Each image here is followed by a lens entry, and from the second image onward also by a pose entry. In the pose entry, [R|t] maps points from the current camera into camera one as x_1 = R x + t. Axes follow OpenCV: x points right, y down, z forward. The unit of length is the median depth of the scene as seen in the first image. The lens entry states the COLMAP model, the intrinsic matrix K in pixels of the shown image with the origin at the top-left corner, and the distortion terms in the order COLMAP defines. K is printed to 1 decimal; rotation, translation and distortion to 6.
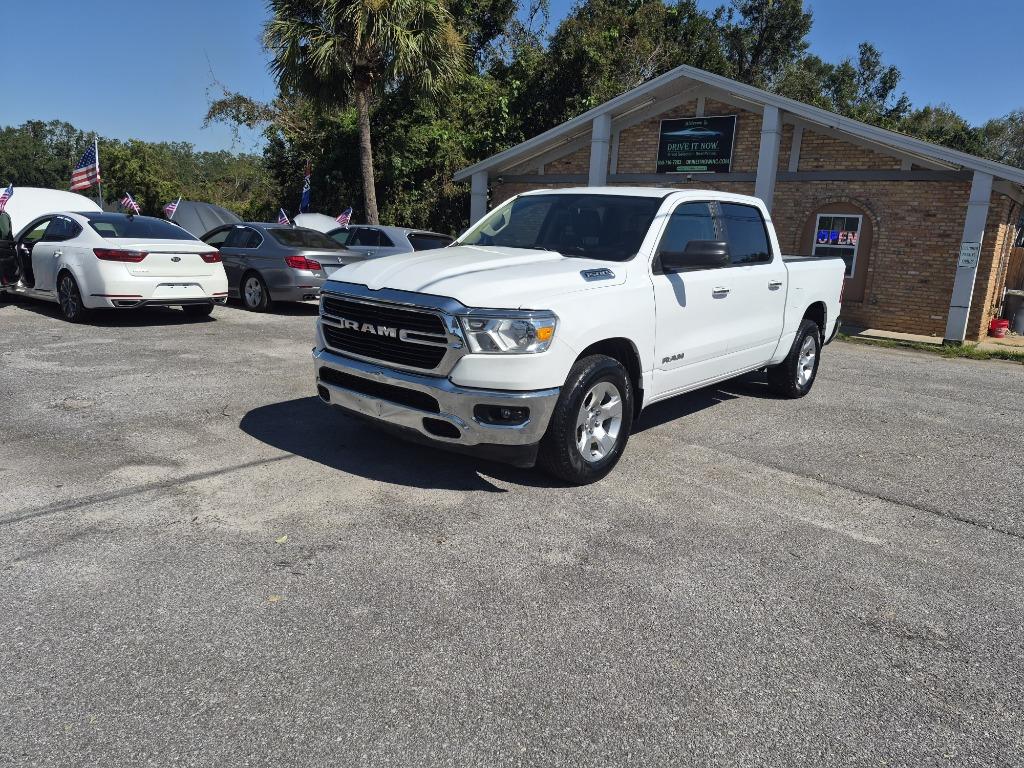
lens RADIAL K [[707.6, 0, 524.0], [0, 707.6, 386.5], [0, 0, 1]] dist [0.099136, -0.123765]
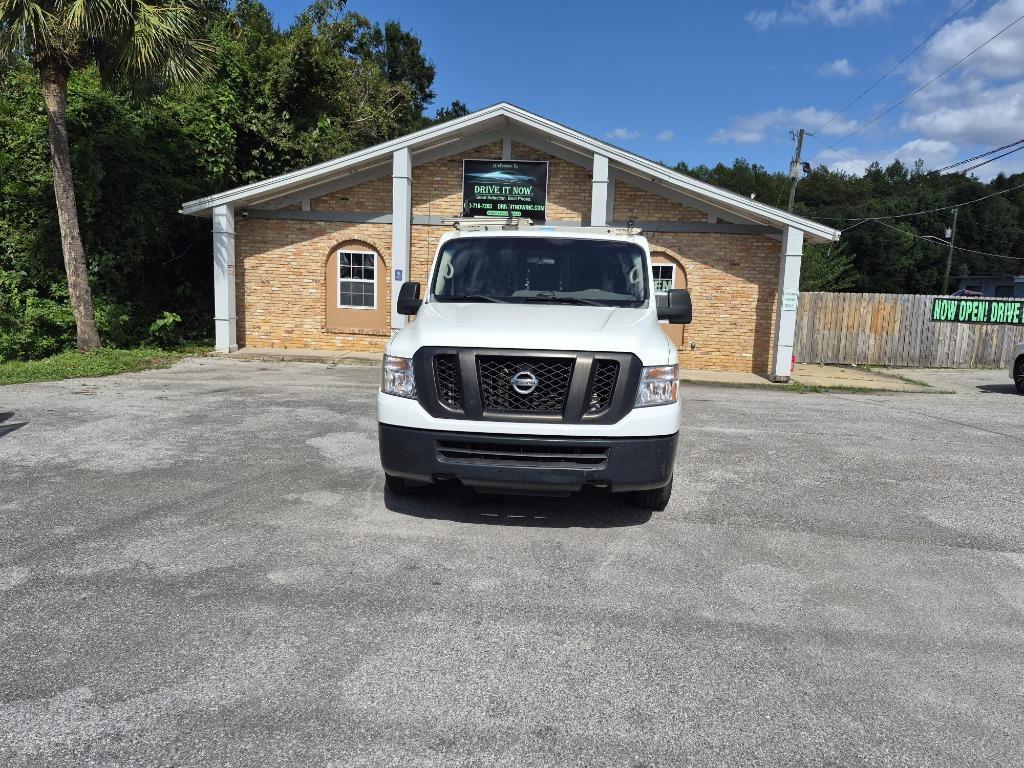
lens RADIAL K [[703.6, 0, 517.6], [0, 703.6, 384.4], [0, 0, 1]] dist [0.112456, -0.162936]
pose [[0.840648, -0.094700, 0.533238, -0.290776], [0.121717, 0.992442, -0.015635, -0.072539], [-0.527727, 0.078048, 0.845821, 0.248420]]
